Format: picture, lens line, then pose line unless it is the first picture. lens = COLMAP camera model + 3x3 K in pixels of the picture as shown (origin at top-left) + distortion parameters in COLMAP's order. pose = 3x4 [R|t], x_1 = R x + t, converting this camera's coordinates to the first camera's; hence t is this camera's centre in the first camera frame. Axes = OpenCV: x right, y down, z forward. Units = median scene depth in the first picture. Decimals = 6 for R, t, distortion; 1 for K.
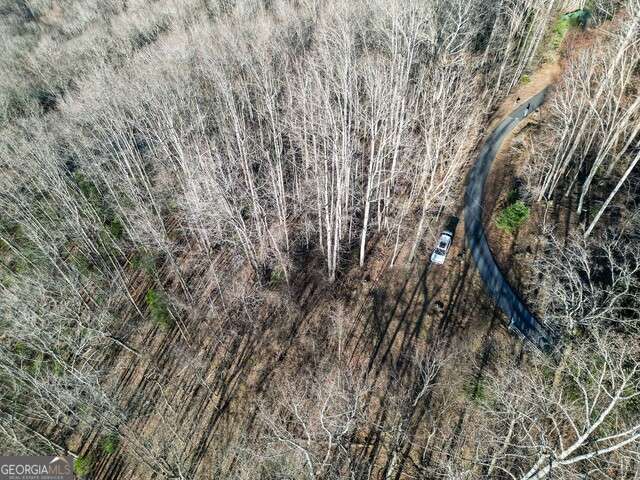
lens RADIAL K [[451.3, 0, 319.7], [0, 451.3, 239.7], [0, 0, 1]] dist [0.072385, -0.055220]
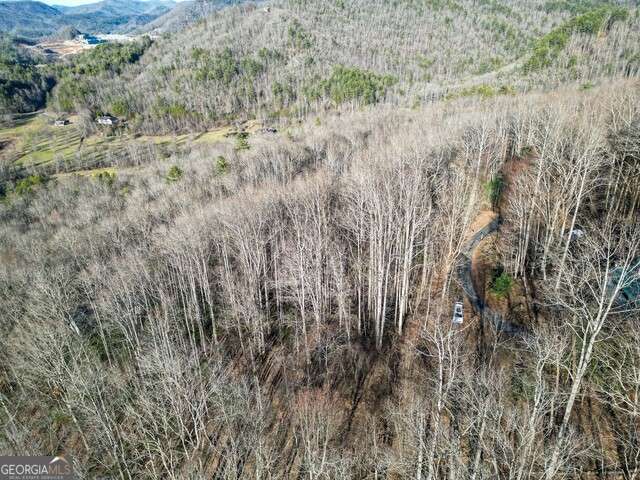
lens RADIAL K [[451.3, 0, 321.8], [0, 451.3, 240.5], [0, 0, 1]] dist [0.072385, -0.055220]
pose [[0.988863, -0.062612, 0.135018, -0.286710], [0.111649, 0.911954, -0.394810, 0.303209], [-0.098410, 0.405488, 0.908788, -0.242618]]
